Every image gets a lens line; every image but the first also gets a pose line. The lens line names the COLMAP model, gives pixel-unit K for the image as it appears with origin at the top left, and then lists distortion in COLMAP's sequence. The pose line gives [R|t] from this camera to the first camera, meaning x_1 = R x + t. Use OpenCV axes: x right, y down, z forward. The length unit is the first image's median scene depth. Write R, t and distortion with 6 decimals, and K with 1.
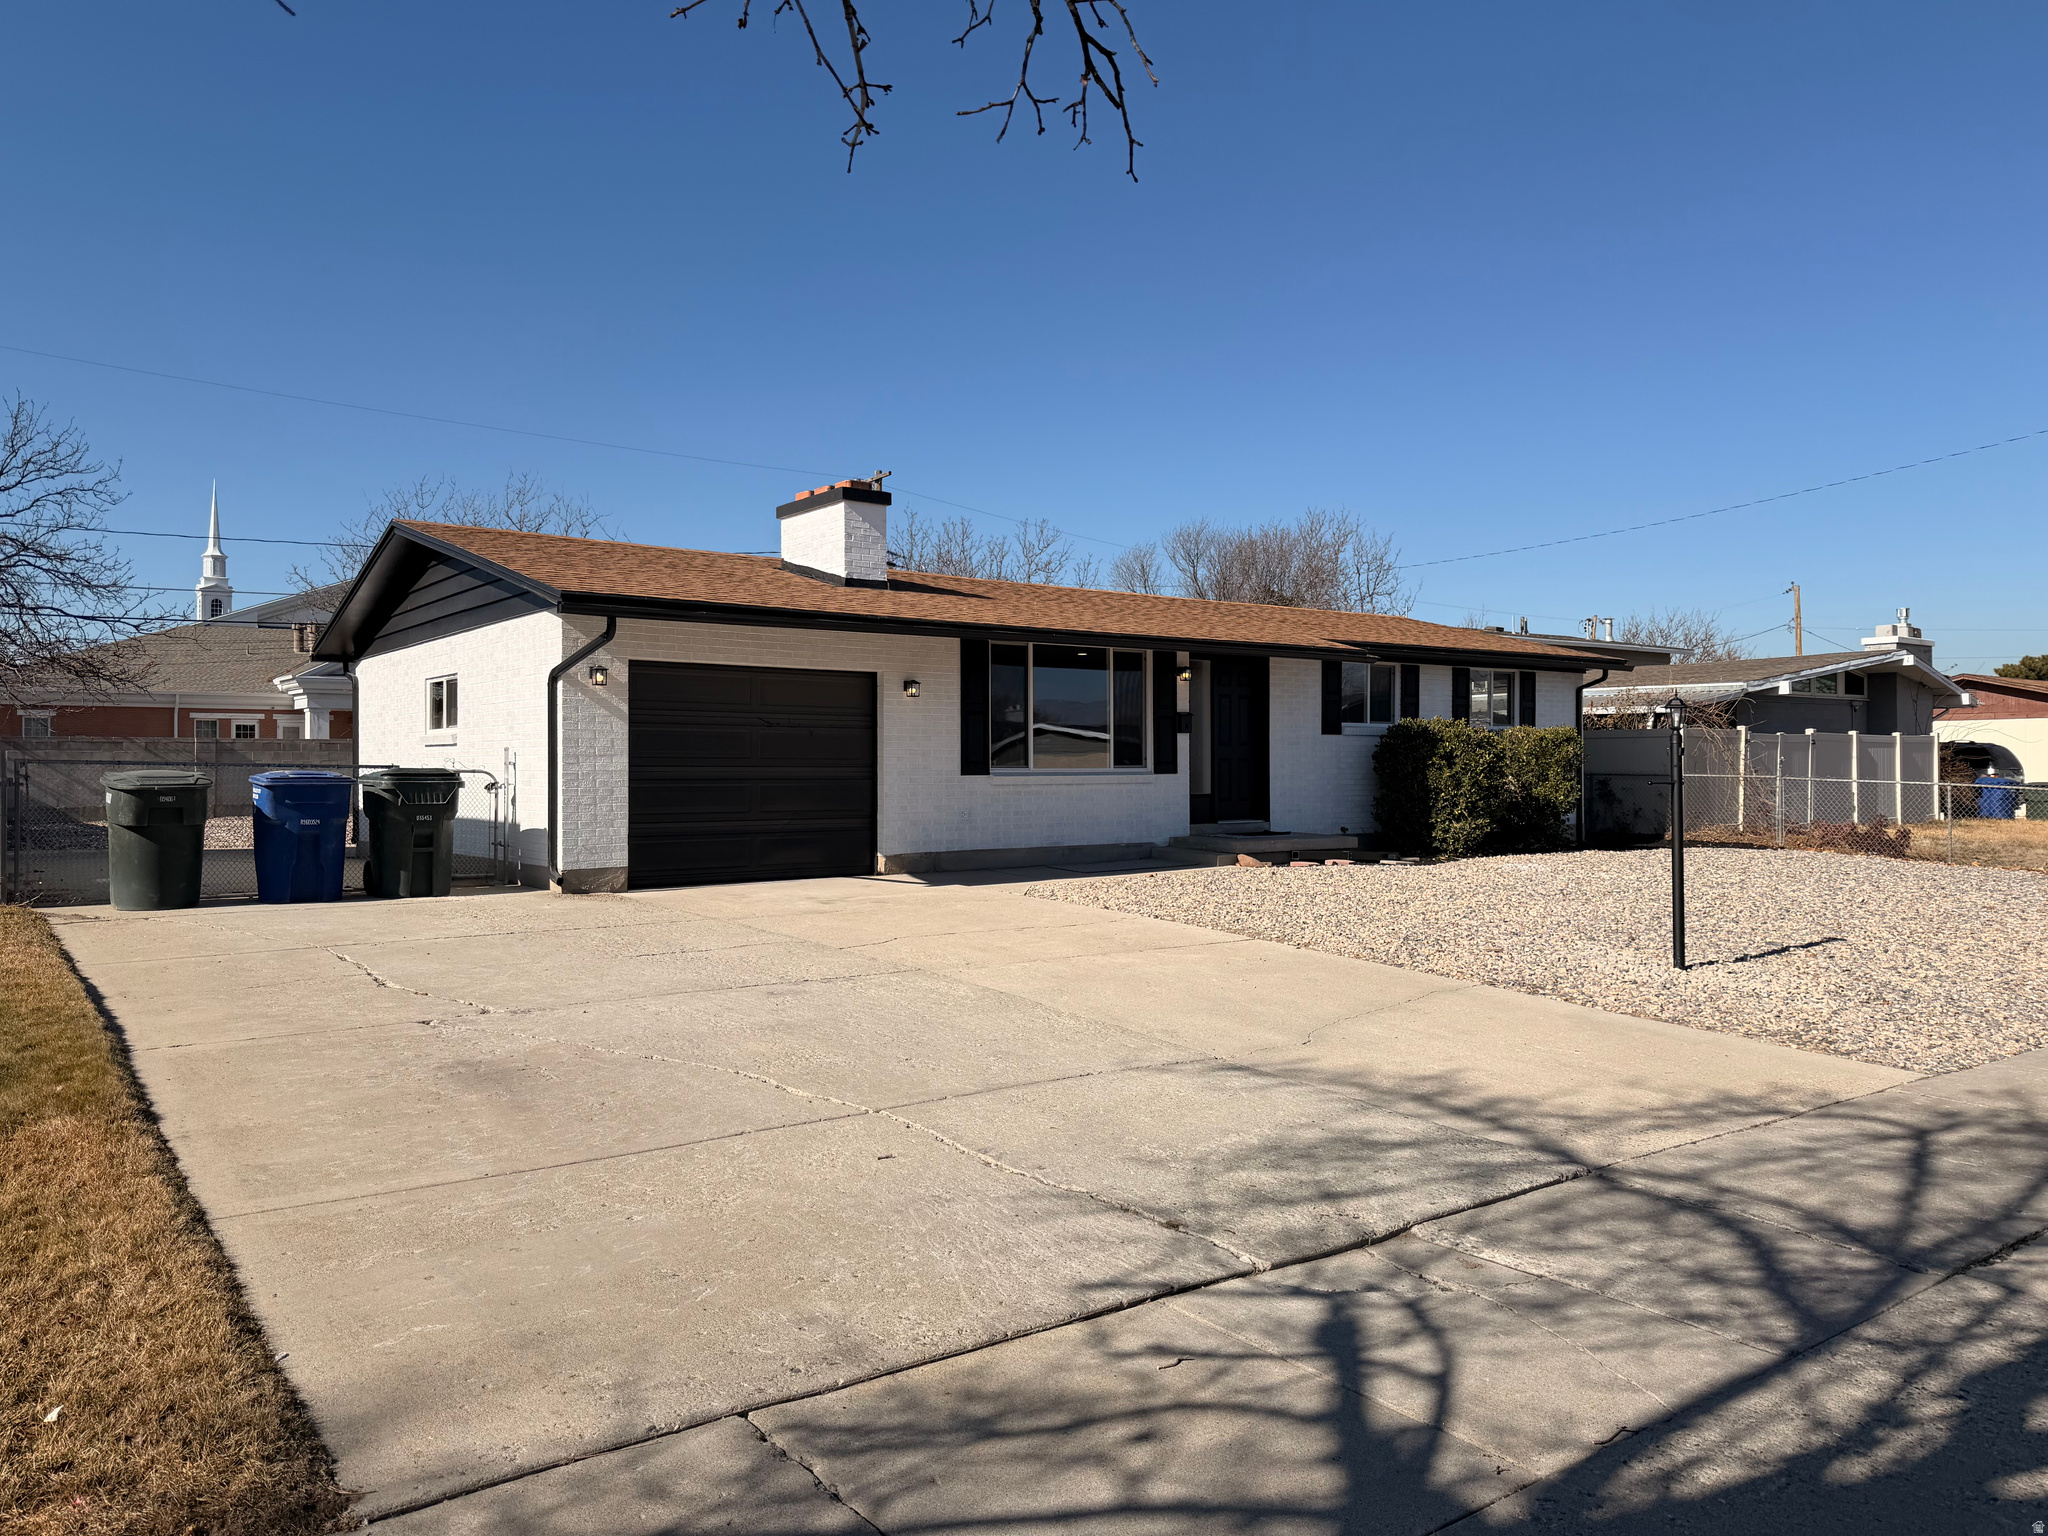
lens RADIAL K [[1453.4, 0, 1022.6], [0, 1453.4, 767.7], [0, 0, 1]] dist [0.042513, -0.058047]
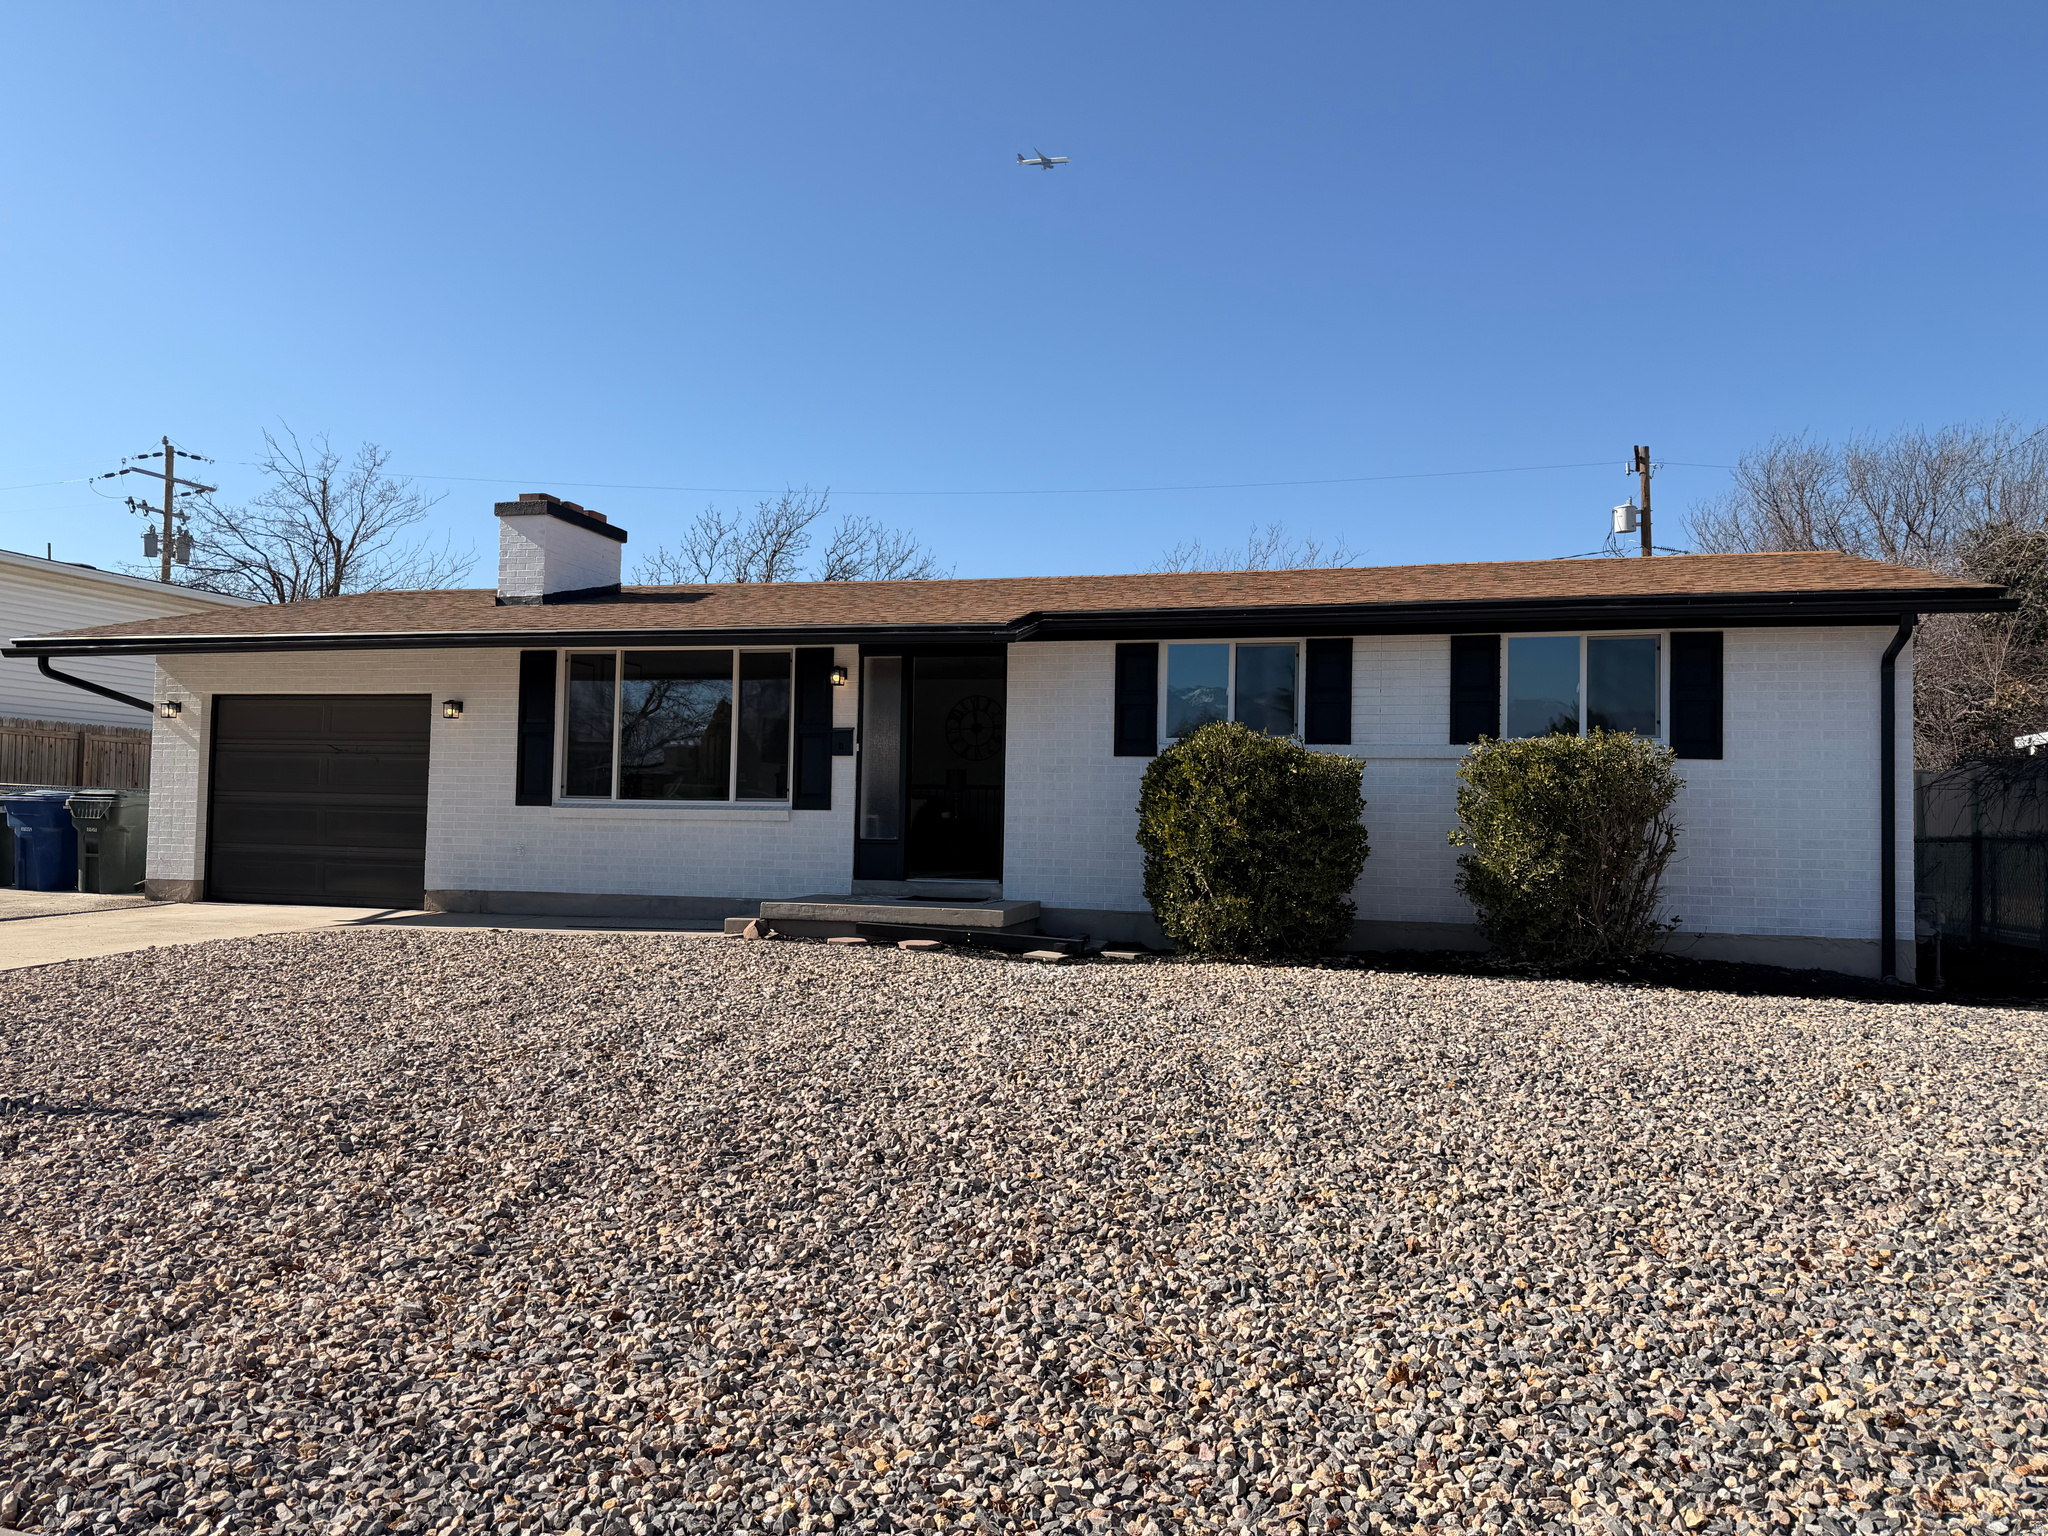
lens RADIAL K [[1453.4, 0, 1023.9], [0, 1453.4, 762.7], [0, 0, 1]] dist [0.042513, -0.058047]
pose [[0.608249, -0.012964, -0.793640, 0.774811], [-0.018427, 0.999366, -0.030447, 0.000399], [0.793532, 0.033144, 0.607625, 0.638824]]
